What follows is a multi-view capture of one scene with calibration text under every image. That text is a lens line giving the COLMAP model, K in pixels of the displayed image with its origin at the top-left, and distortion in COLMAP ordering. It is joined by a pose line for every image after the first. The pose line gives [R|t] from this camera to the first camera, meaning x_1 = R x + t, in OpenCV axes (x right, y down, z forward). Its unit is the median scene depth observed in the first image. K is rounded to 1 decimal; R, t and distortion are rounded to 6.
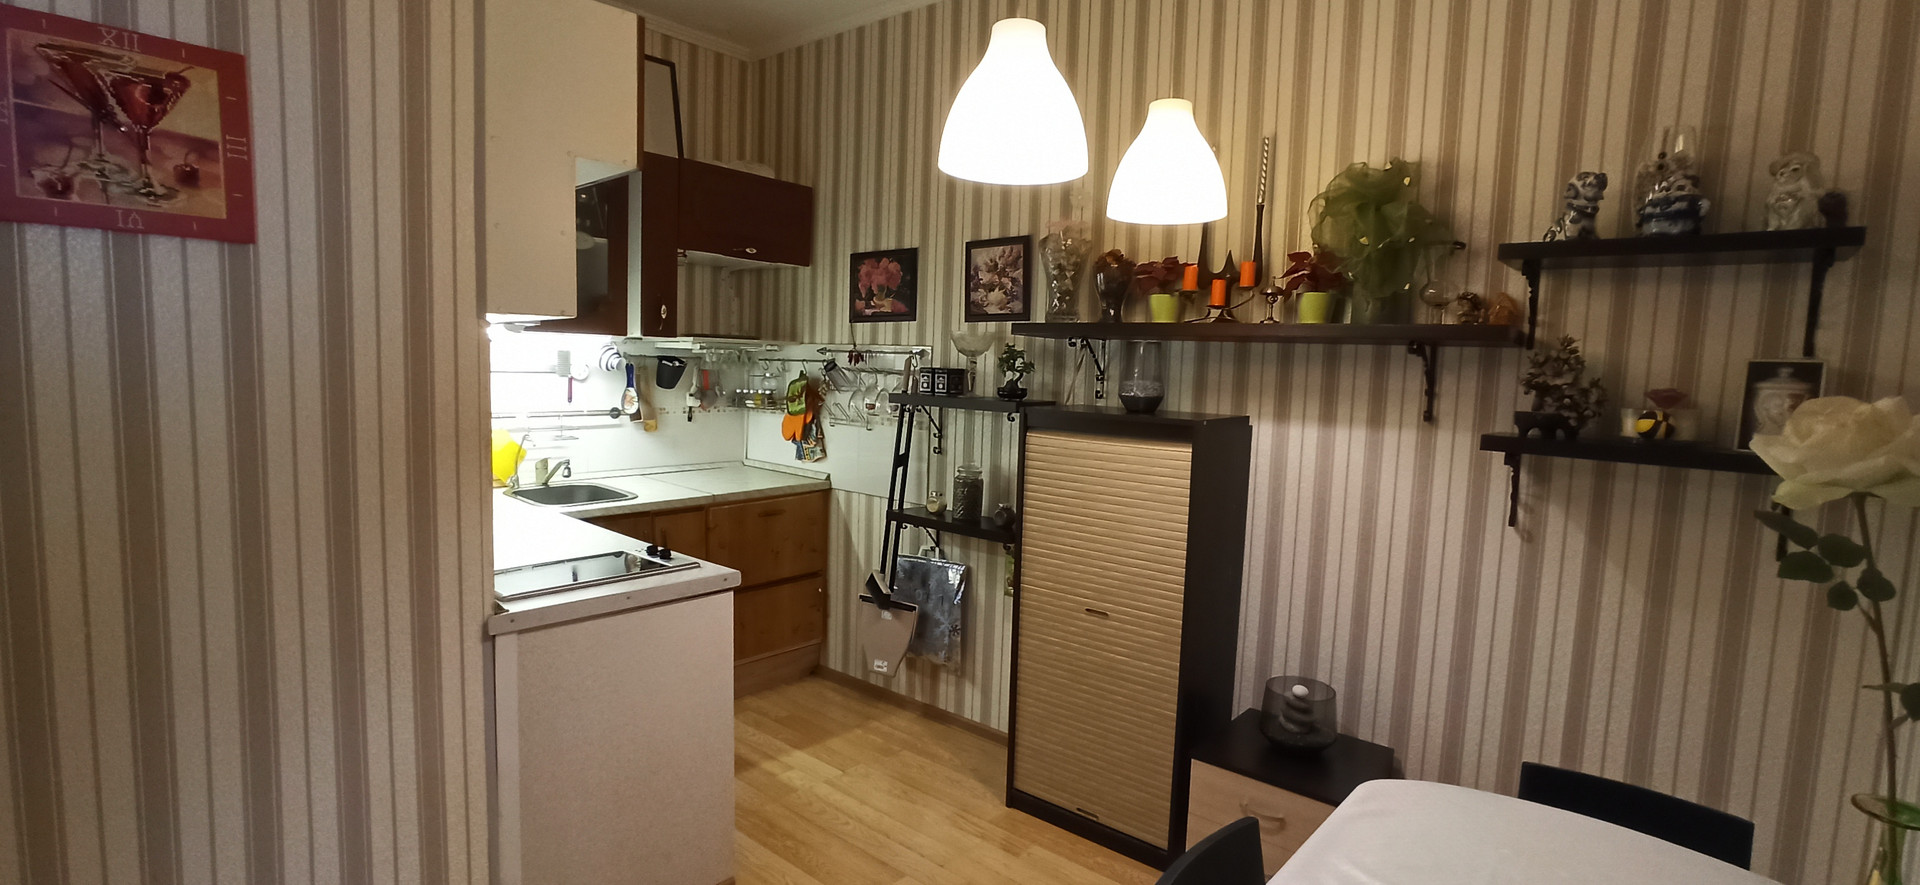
lens RADIAL K [[880.2, 0, 964.4], [0, 880.2, 452.1], [0, 0, 1]] dist [-0.065213, 0.039270]
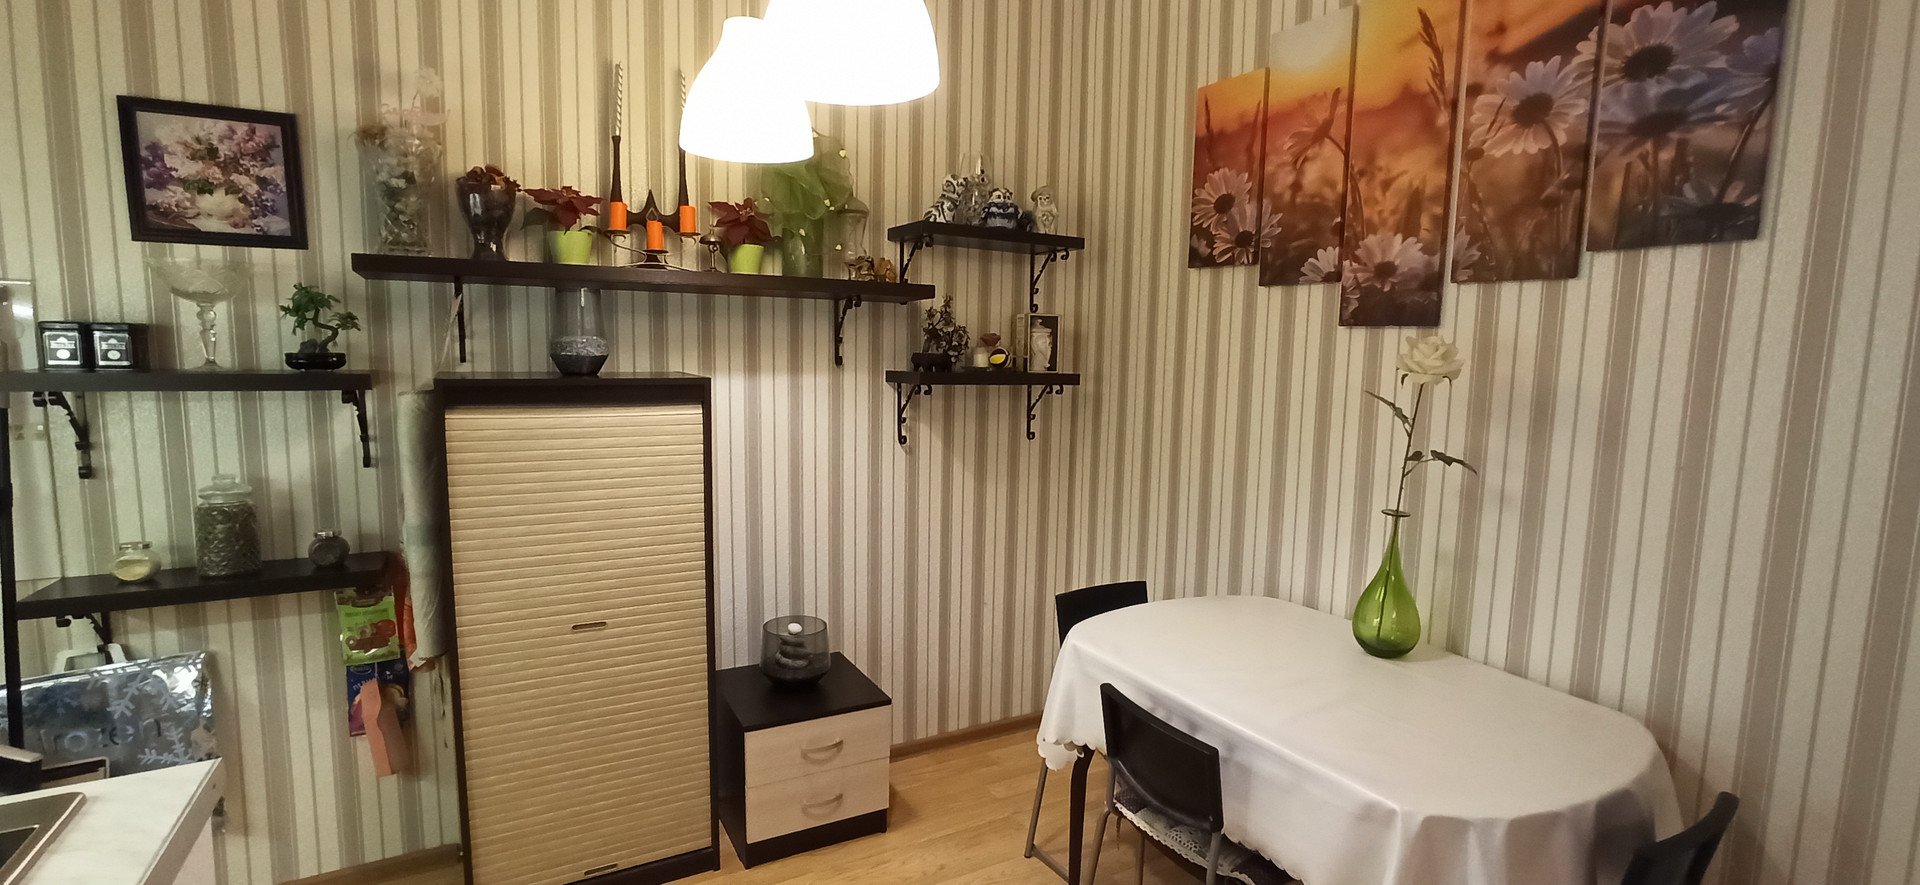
lens RADIAL K [[880.2, 0, 964.4], [0, 880.2, 452.1], [0, 0, 1]] dist [-0.065213, 0.039270]
pose [[0.328394, -0.139819, 0.934135, -0.528936], [0.086930, 0.989260, 0.117510, -0.045255], [-0.940532, 0.042615, 0.337021, 0.458495]]
